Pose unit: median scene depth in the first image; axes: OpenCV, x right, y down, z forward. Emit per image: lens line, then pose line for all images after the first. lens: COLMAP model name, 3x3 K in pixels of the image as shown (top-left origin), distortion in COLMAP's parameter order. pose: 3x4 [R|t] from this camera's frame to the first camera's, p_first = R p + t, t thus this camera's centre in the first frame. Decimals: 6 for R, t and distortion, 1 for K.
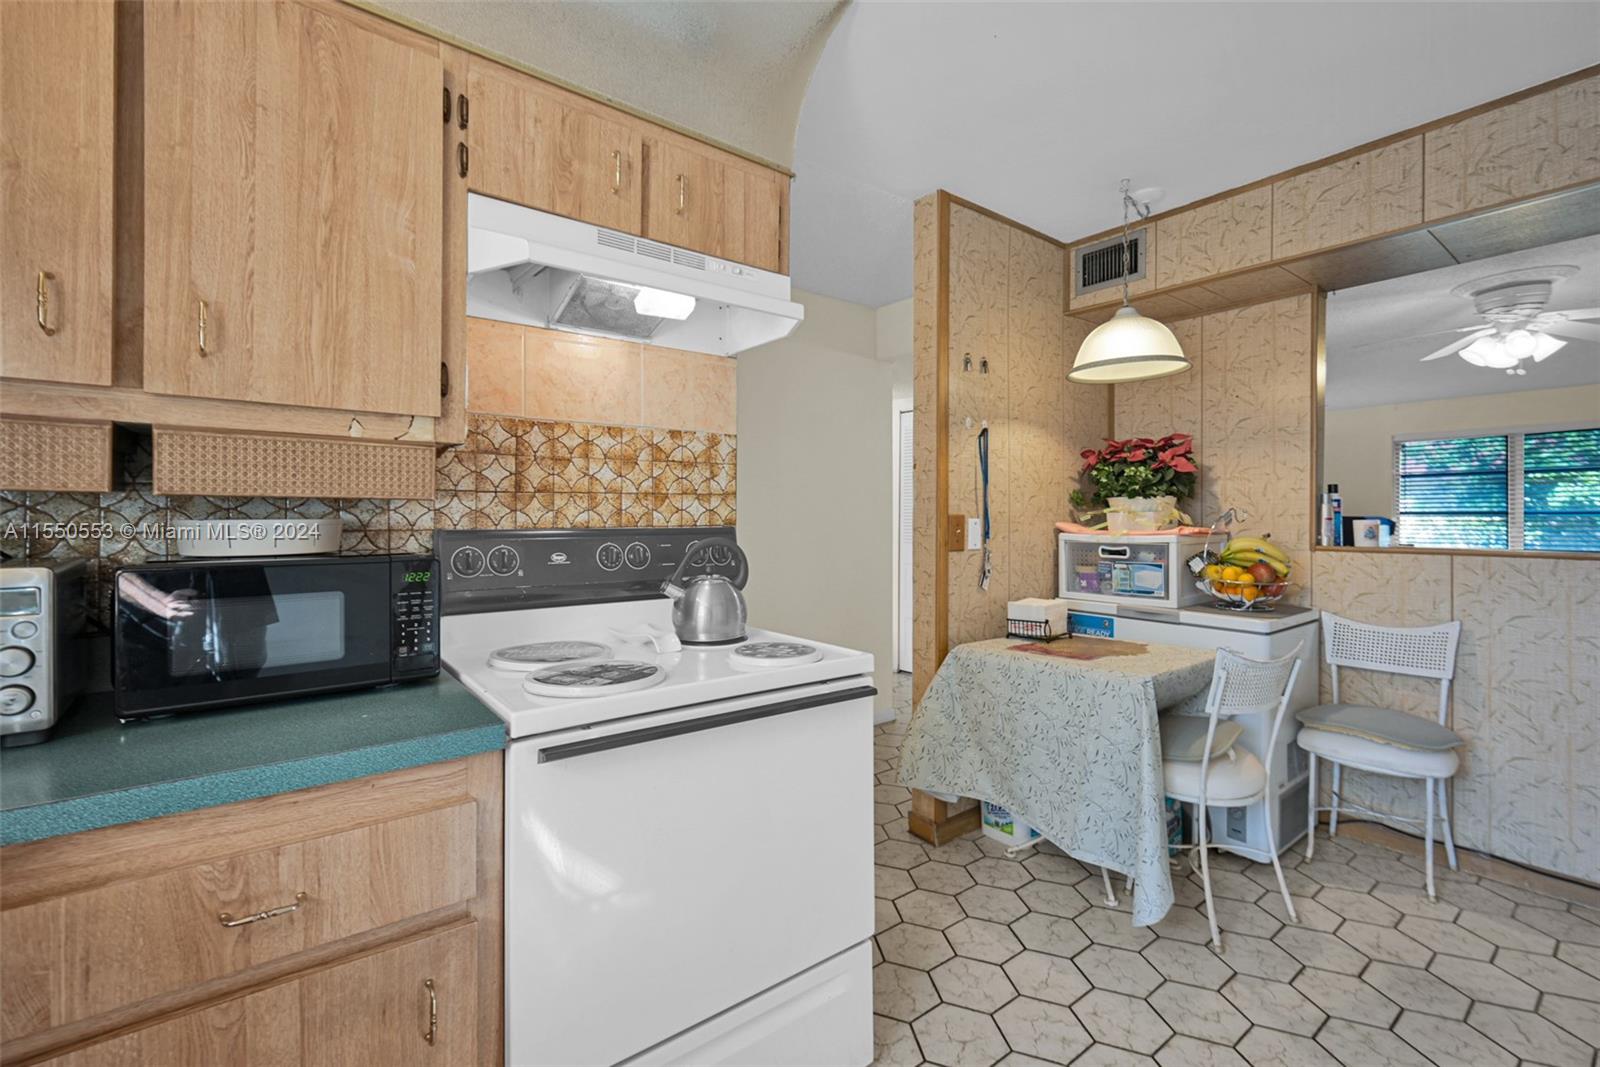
lens RADIAL K [[707.0, 0, 798.9], [0, 707.0, 516.4], [0, 0, 1]] dist [-0.001837, 0.002170]
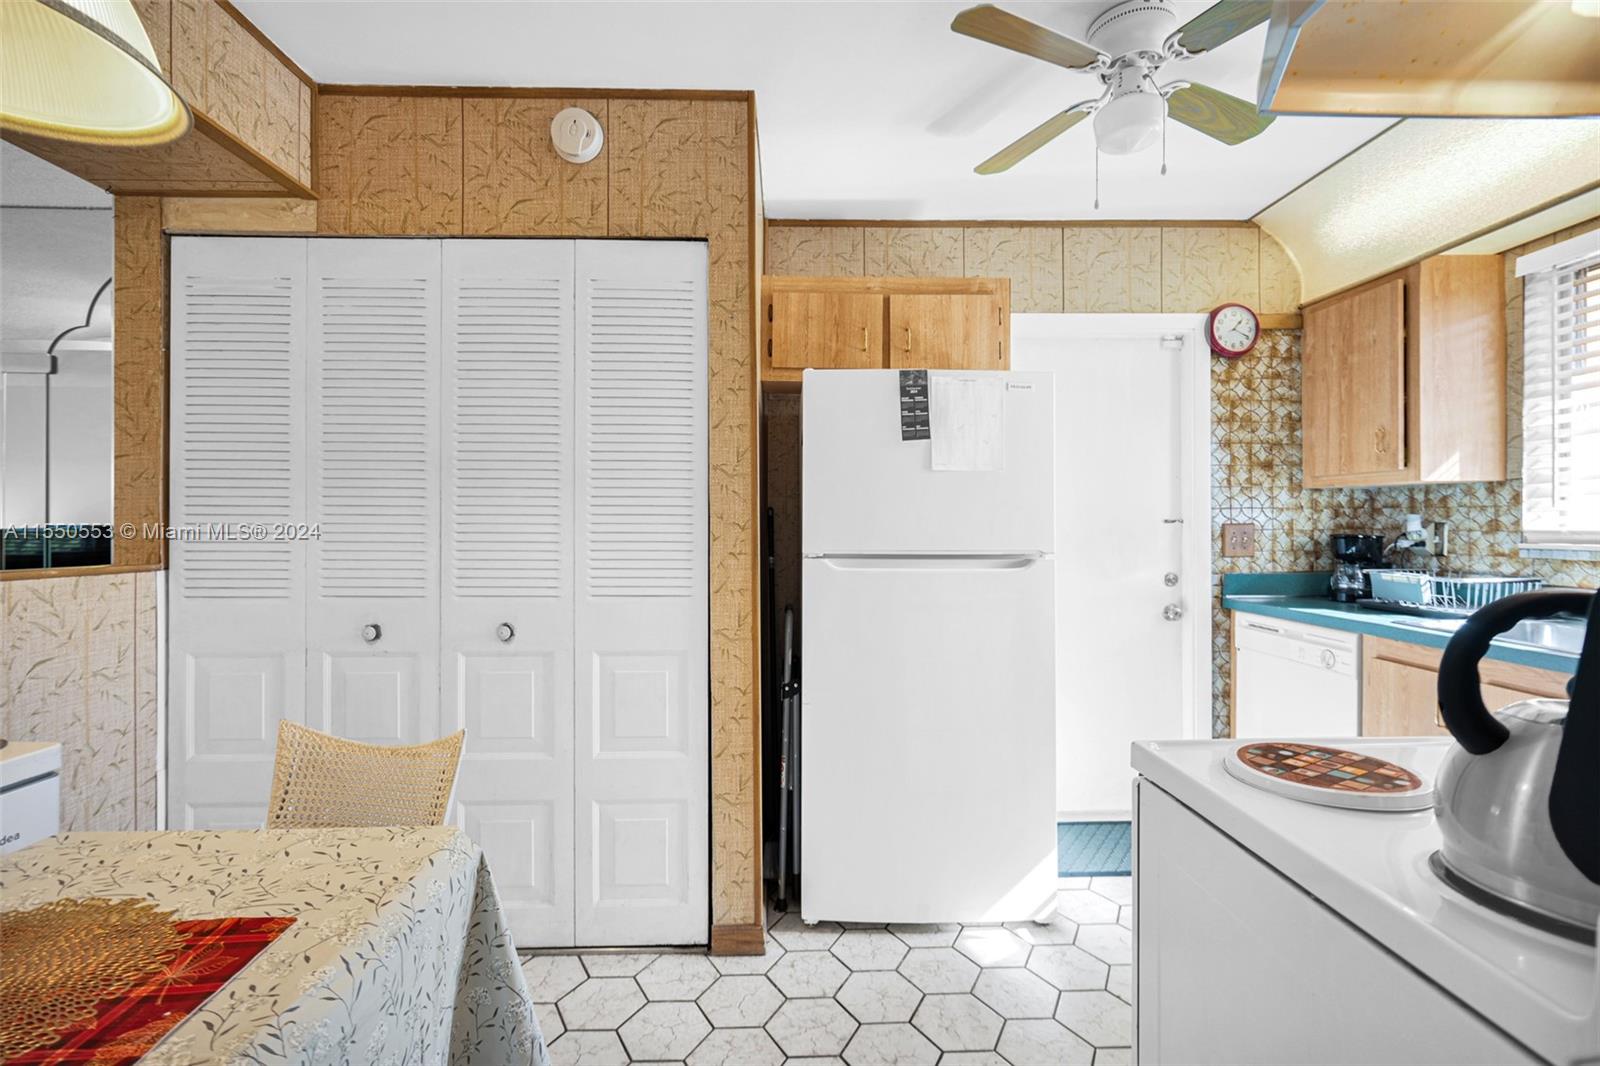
lens RADIAL K [[707.0, 0, 785.8], [0, 707.0, 525.6], [0, 0, 1]] dist [-0.001837, 0.002170]
pose [[-0.794214, -0.003858, 0.607626, -0.015204], [-0.000400, 0.999983, 0.005827, -0.000941], [-0.607638, 0.004384, -0.794202, 1.019312]]
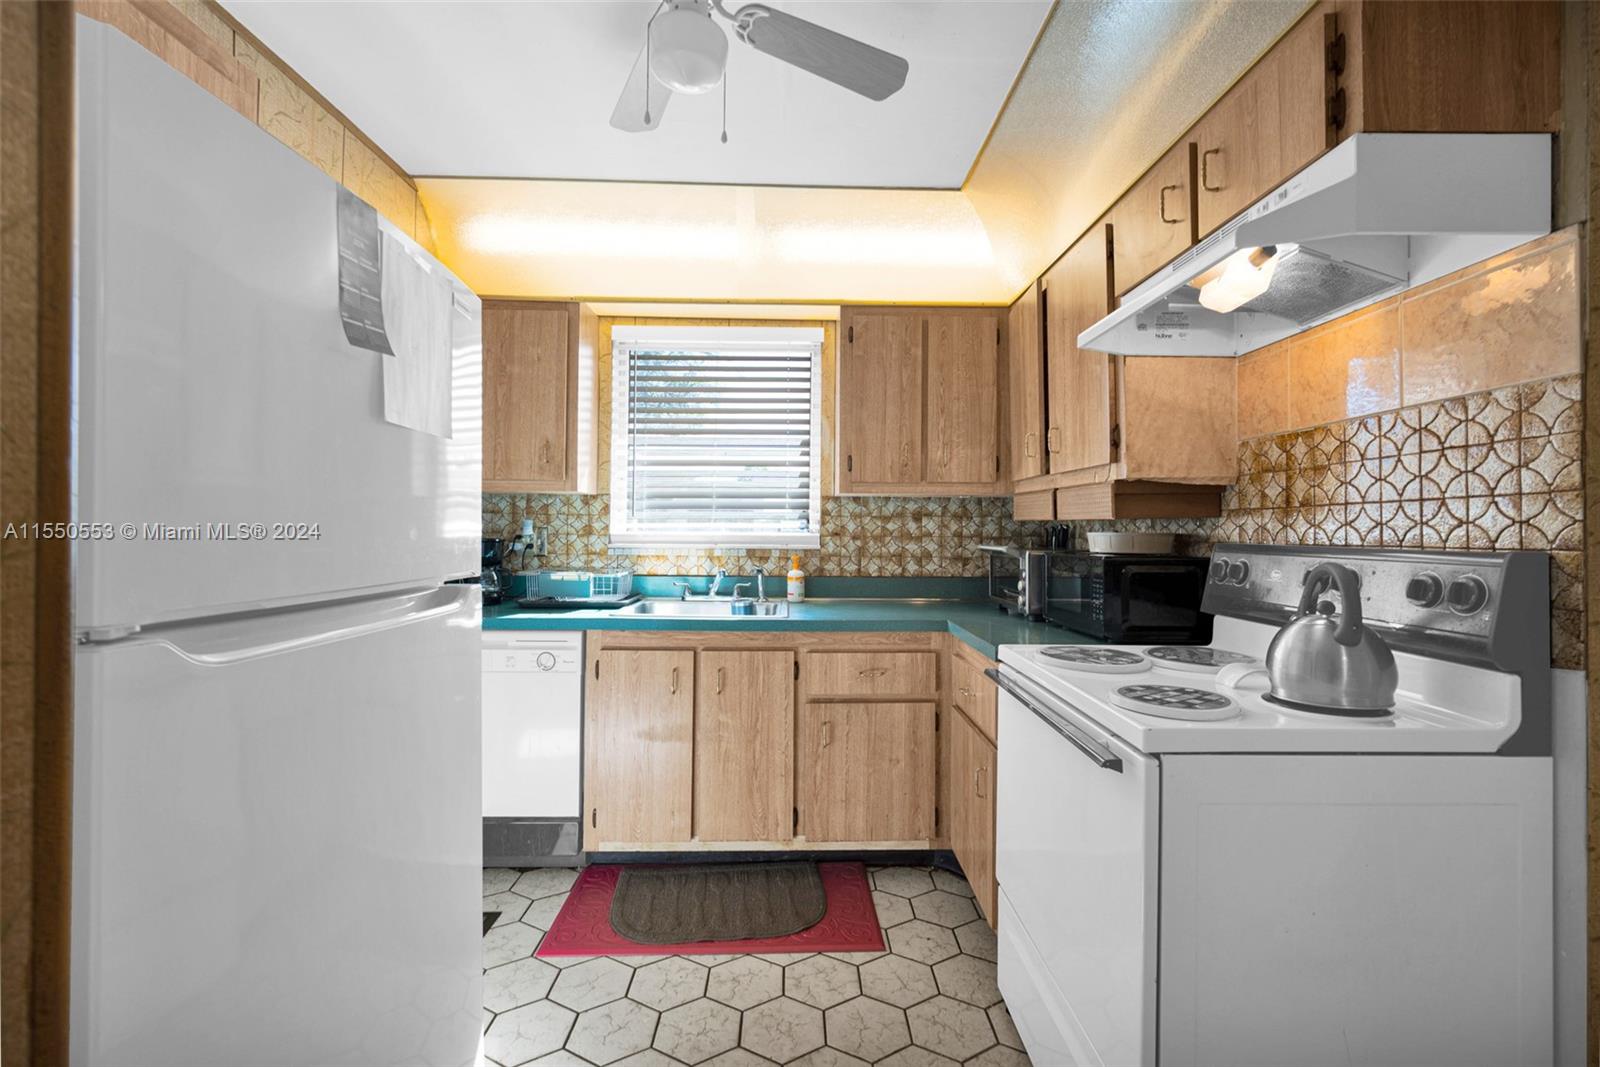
lens RADIAL K [[707.0, 0, 805.8], [0, 707.0, 526.5], [0, 0, 1]] dist [-0.001837, 0.002170]
pose [[-0.602678, -0.005841, -0.797963, 0.525106], [-0.005952, 0.999978, -0.002824, -0.000713], [0.797962, 0.003047, -0.602700, 0.698795]]
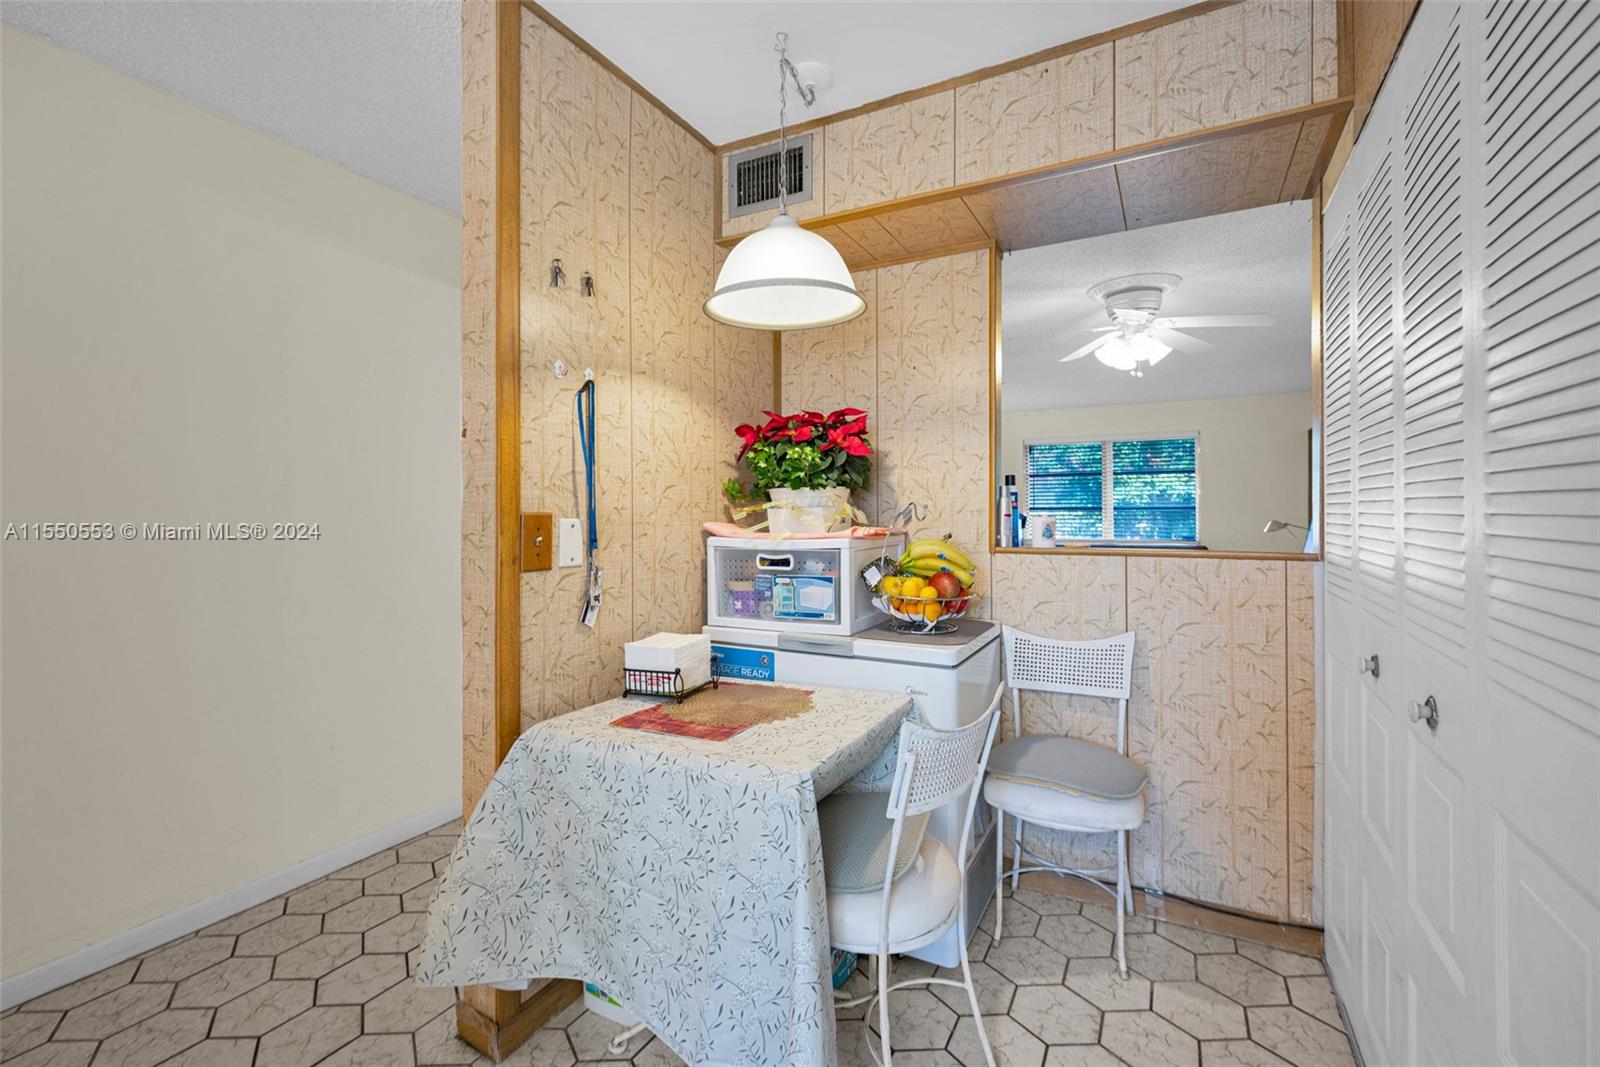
lens RADIAL K [[707.0, 0, 805.1], [0, 707.0, 514.4], [0, 0, 1]] dist [-0.001837, 0.002170]
pose [[0.913262, -0.006038, 0.407327, 0.194491], [0.005065, 0.999981, 0.003467, -0.001778], [-0.407341, -0.001104, 0.913276, 0.348387]]
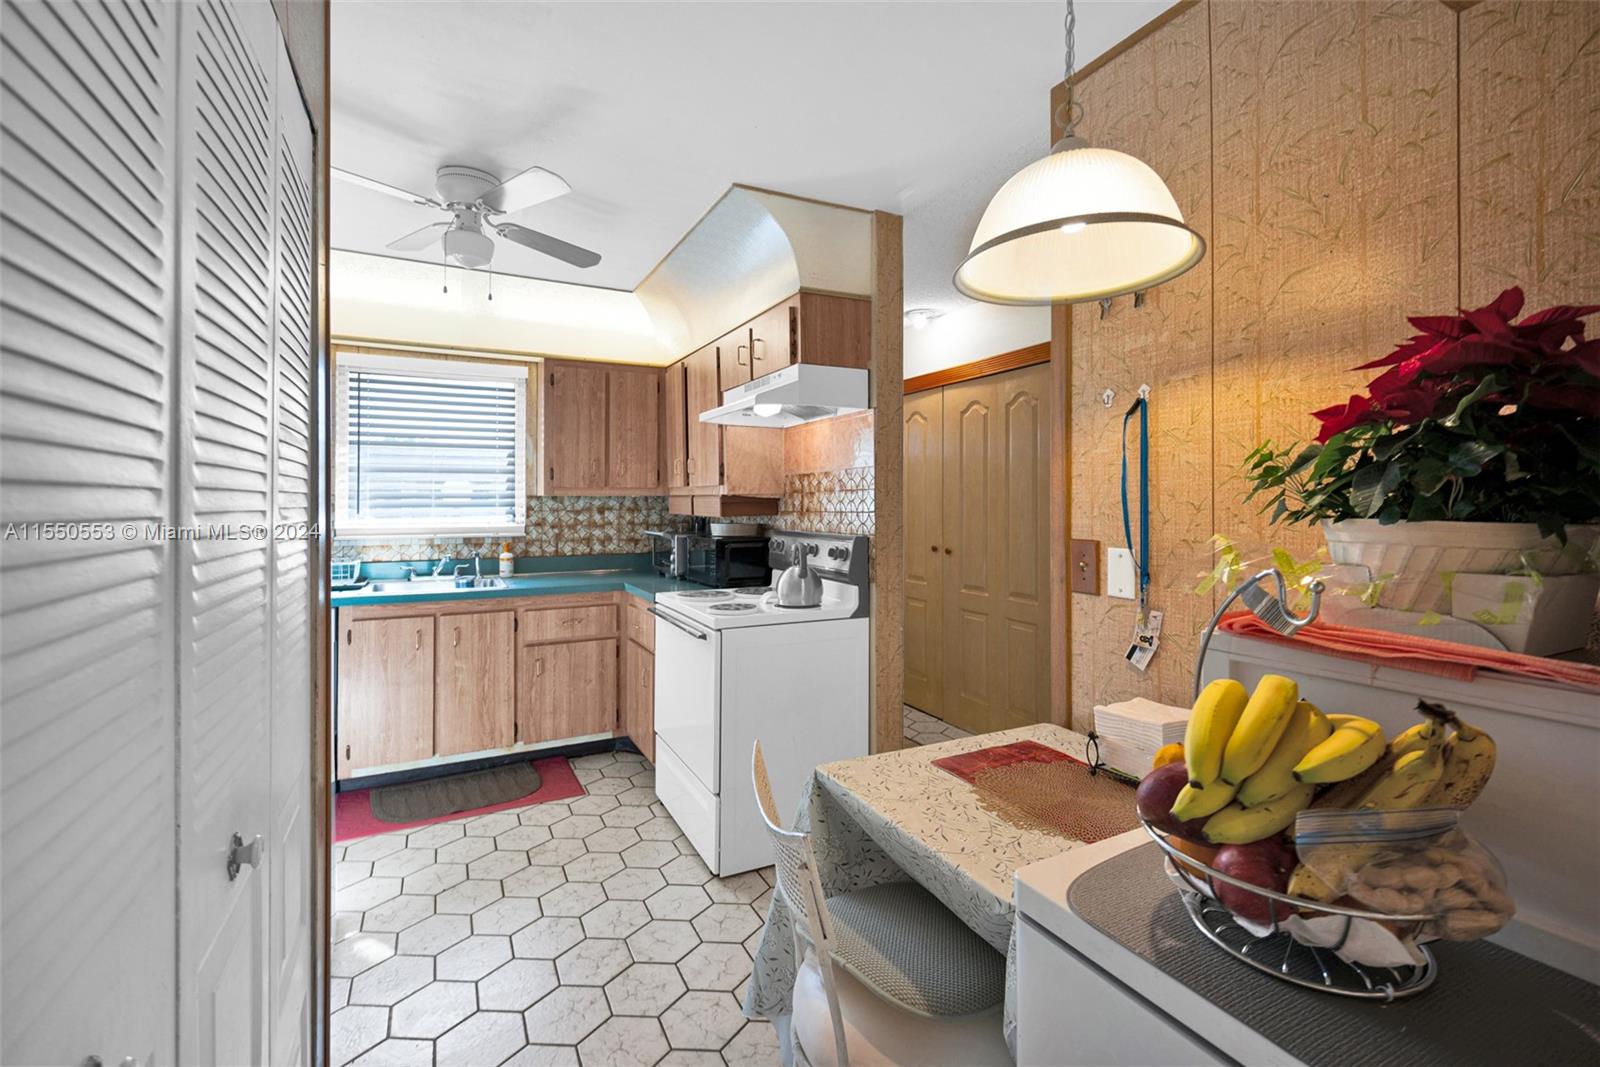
lens RADIAL K [[707.0, 0, 810.7], [0, 707.0, 489.7], [0, 0, 1]] dist [-0.001837, 0.002170]
pose [[-0.183804, -0.016022, -0.982832, 0.984012], [0.002302, 0.999857, -0.016730, -0.041270], [0.982960, -0.005338, -0.183741, 0.909429]]
